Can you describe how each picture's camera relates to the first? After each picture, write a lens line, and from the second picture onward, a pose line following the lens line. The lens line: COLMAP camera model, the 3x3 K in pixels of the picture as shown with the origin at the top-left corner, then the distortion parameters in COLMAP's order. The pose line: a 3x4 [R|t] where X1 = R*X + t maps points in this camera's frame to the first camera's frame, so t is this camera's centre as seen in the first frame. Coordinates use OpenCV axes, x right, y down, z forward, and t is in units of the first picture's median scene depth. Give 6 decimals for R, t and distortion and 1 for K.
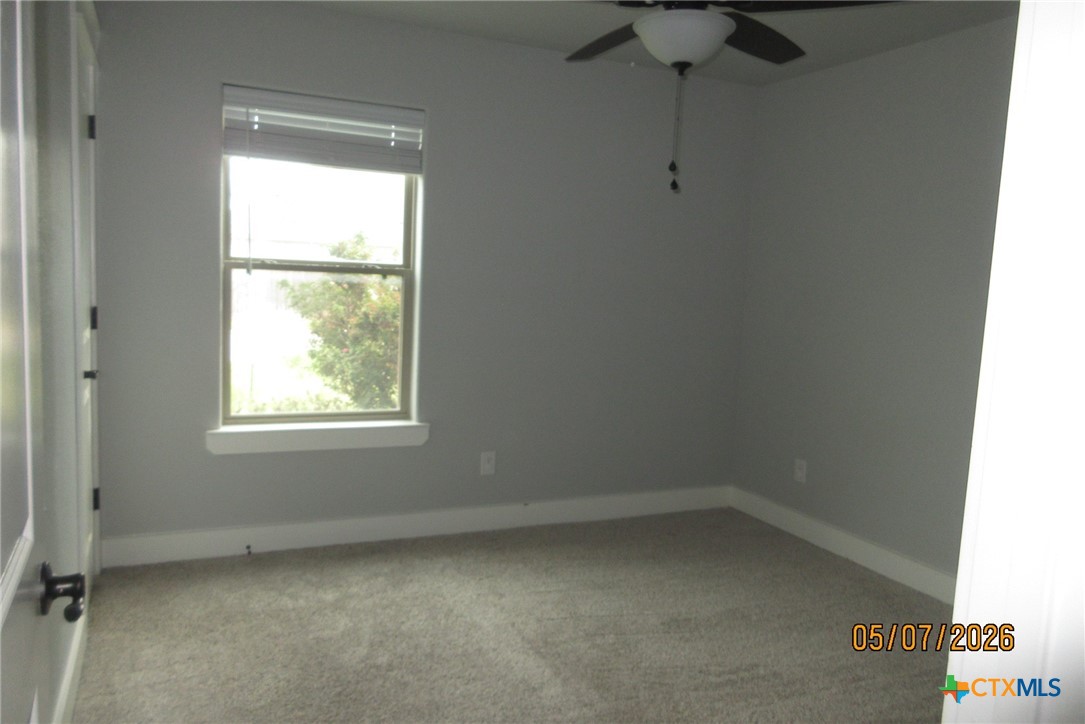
lens RADIAL K [[789.9, 0, 535.4], [0, 789.9, 359.5], [0, 0, 1]] dist [0.000454, -0.014856]
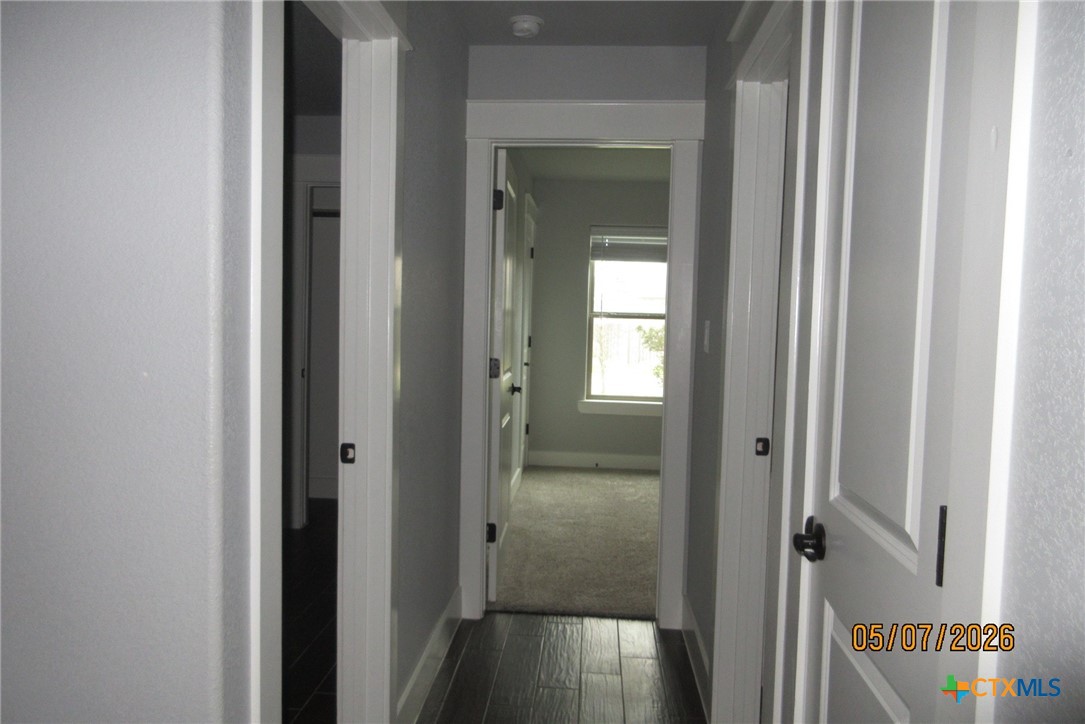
lens RADIAL K [[789.9, 0, 543.5], [0, 789.9, 361.4], [0, 0, 1]] dist [0.000454, -0.014856]
pose [[0.877638, 0.007452, -0.479267, 0.449465], [-0.038749, 0.997710, -0.055445, 0.107026], [0.477756, 0.067232, 0.875916, -0.768235]]
